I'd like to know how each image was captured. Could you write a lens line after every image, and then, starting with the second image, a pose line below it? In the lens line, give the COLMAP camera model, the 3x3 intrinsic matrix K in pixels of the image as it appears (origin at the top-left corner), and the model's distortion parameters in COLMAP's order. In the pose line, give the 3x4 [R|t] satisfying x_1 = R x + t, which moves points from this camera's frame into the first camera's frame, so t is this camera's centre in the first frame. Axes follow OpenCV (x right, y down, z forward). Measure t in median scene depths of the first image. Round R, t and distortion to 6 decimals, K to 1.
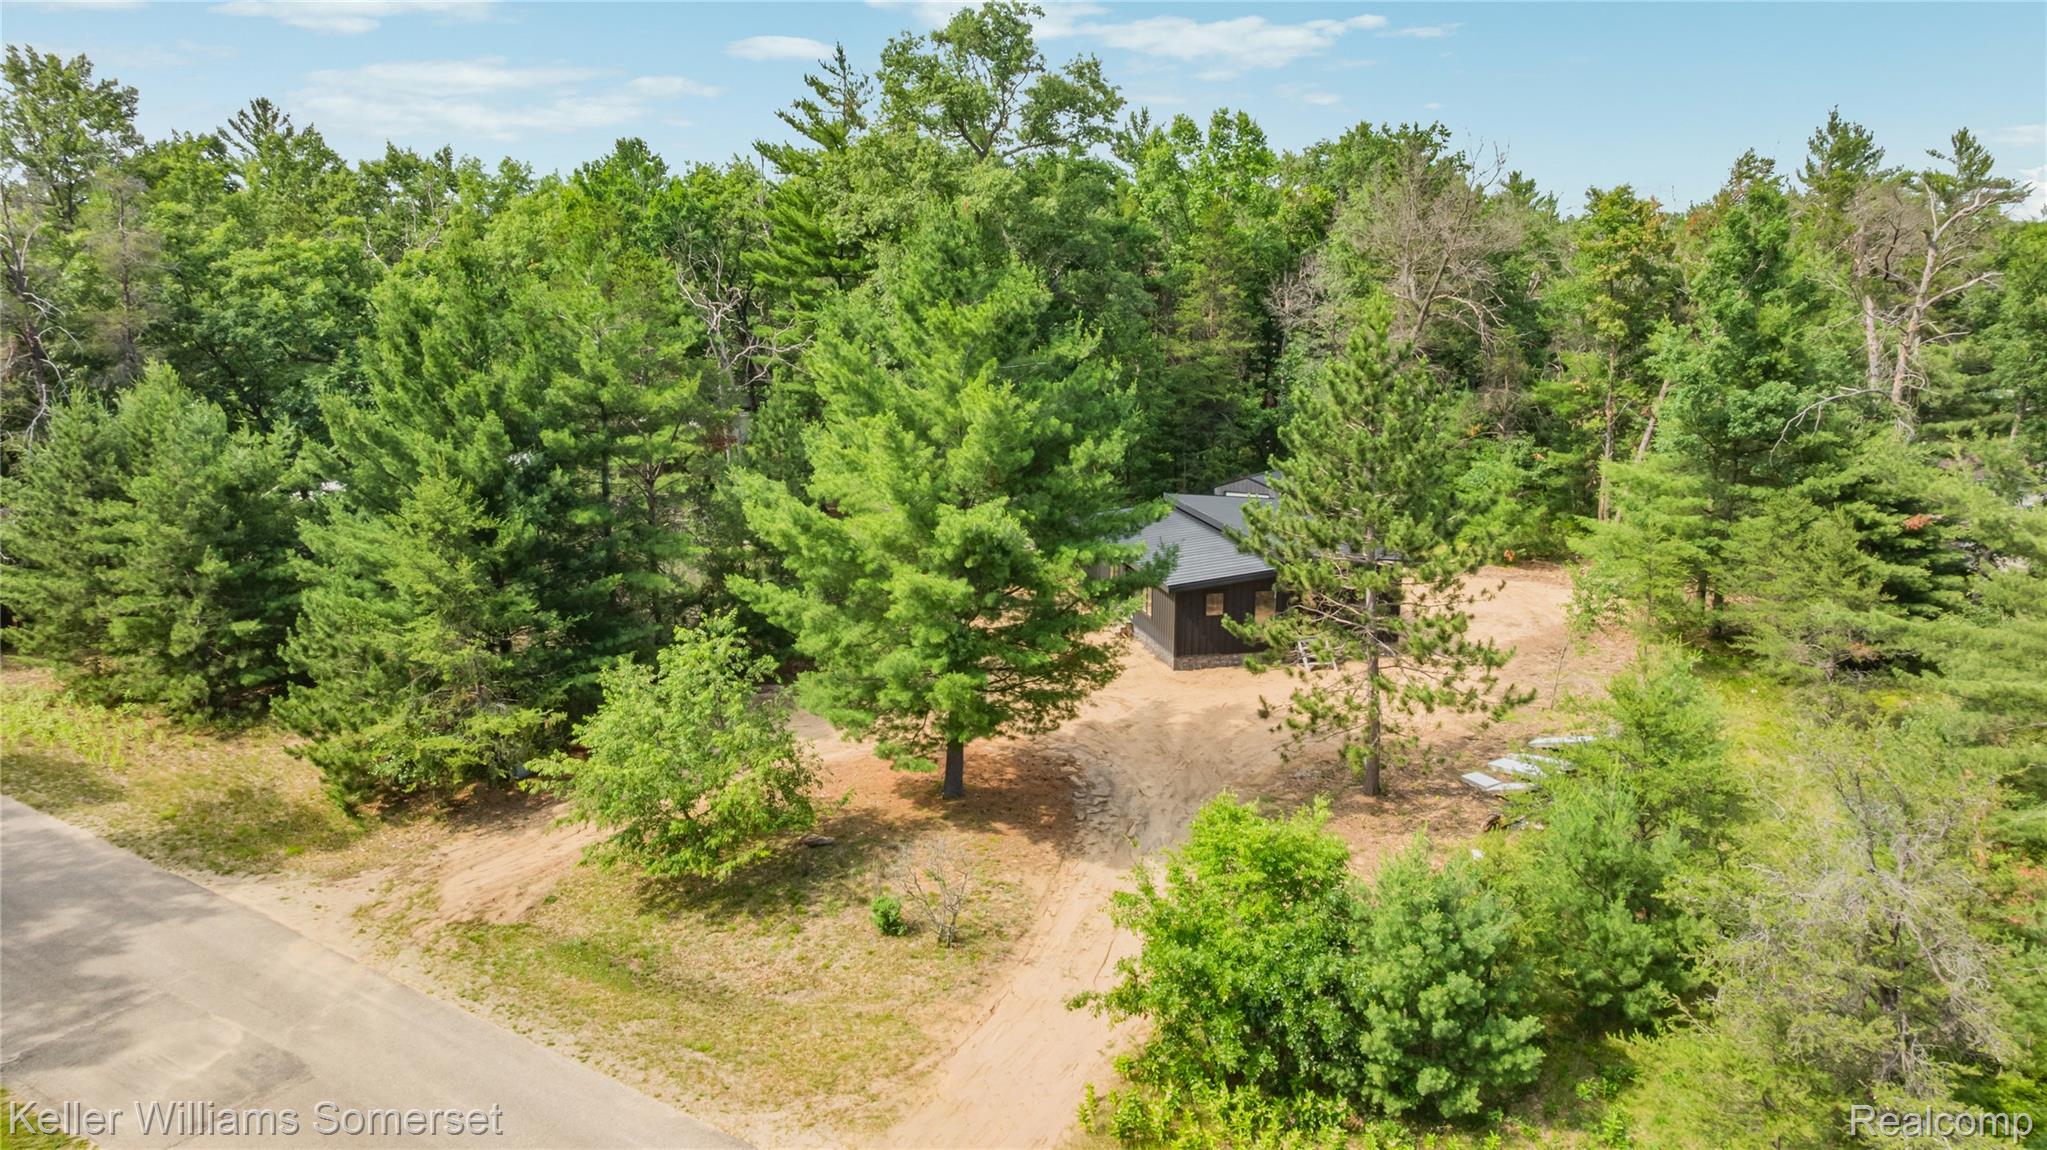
lens RADIAL K [[1414.1, 0, 1023.5], [0, 1414.1, 575.0], [0, 0, 1]] dist [-0.030318, 0.003727]
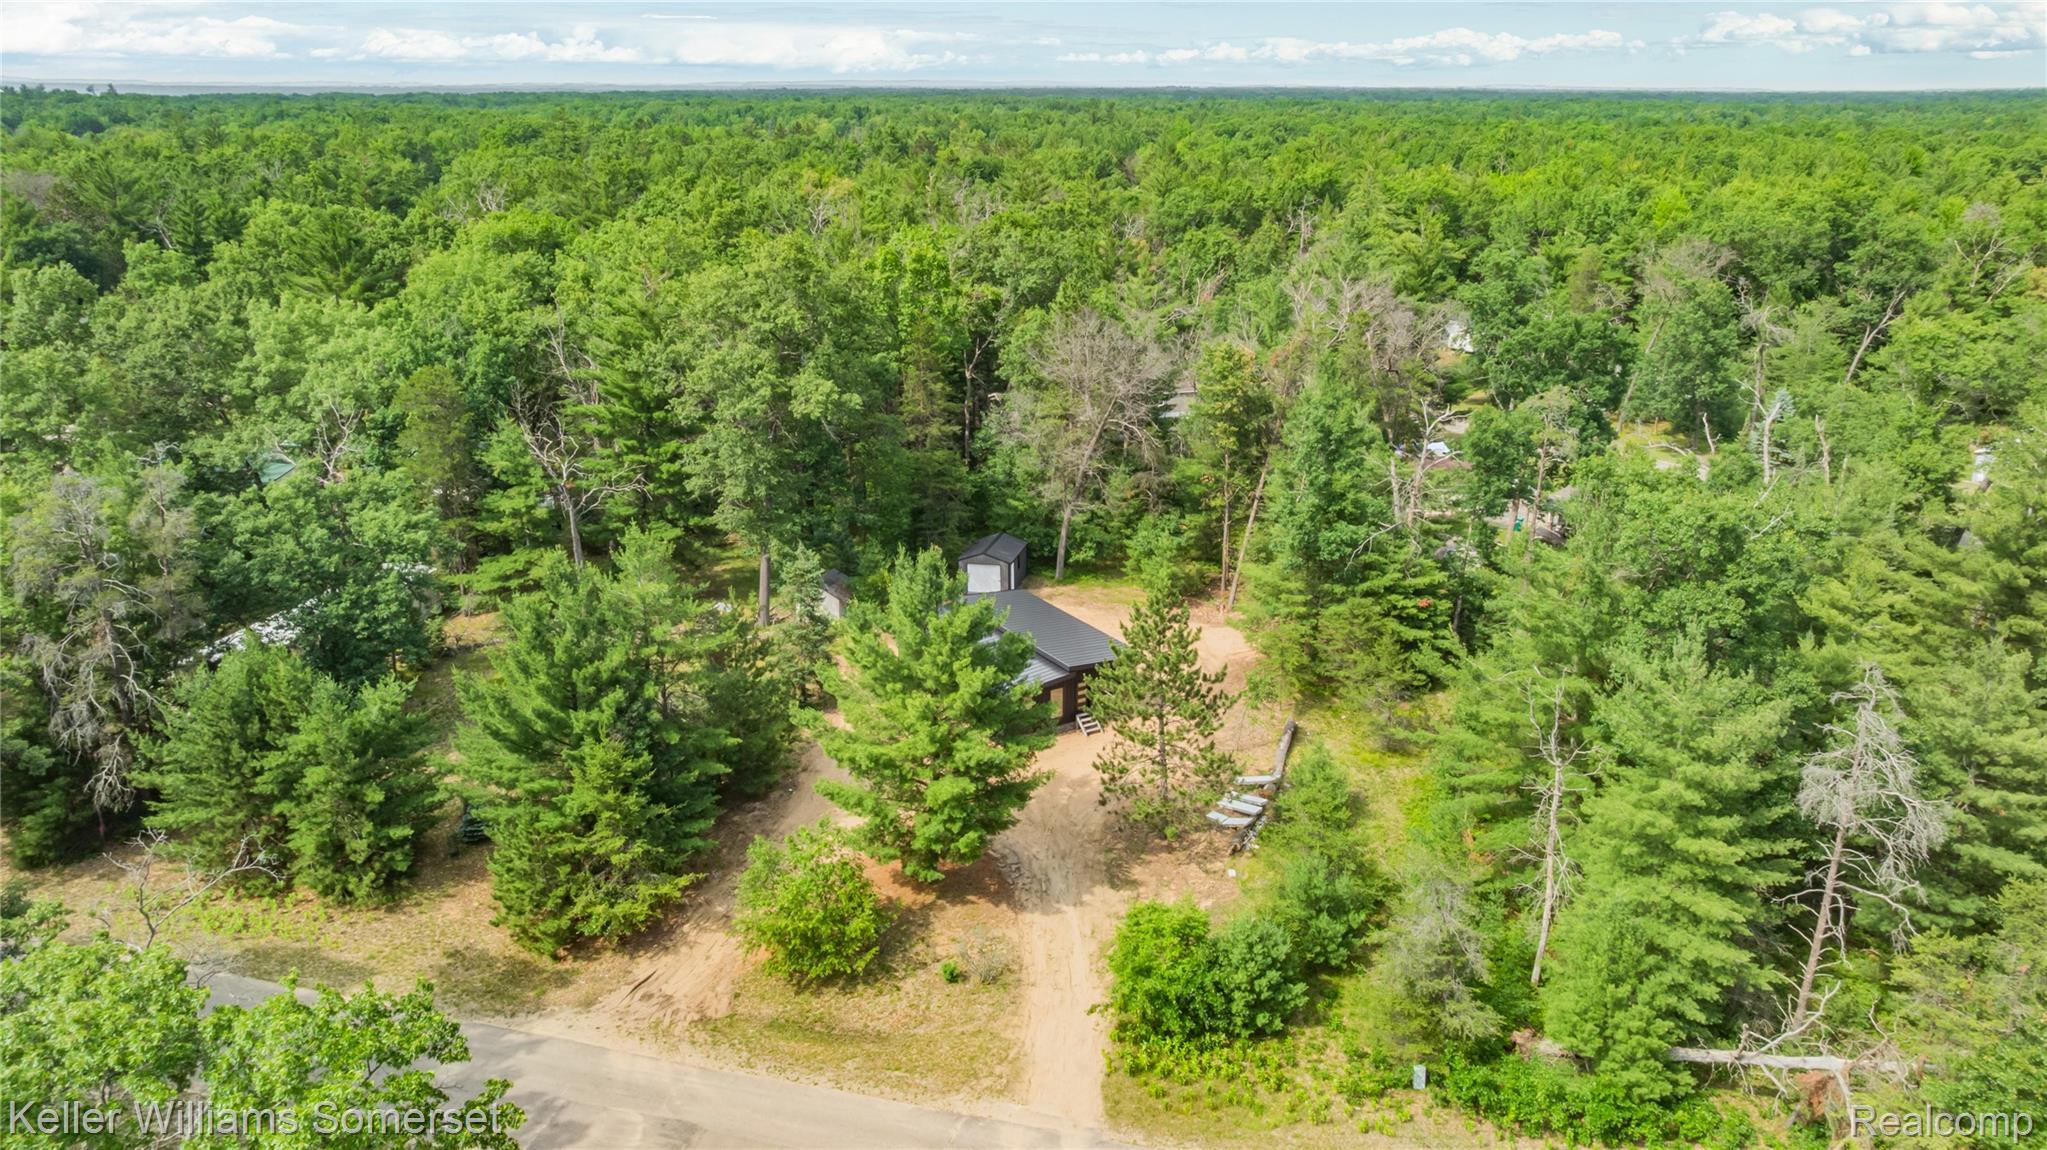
lens RADIAL K [[1414.1, 0, 1023.5], [0, 1414.1, 575.0], [0, 0, 1]] dist [-0.030318, 0.003727]
pose [[0.947740, -0.100801, 0.302701, -0.603250], [0.069472, 0.991213, 0.112566, -0.550368], [-0.311388, -0.085654, 0.946415, -0.829016]]
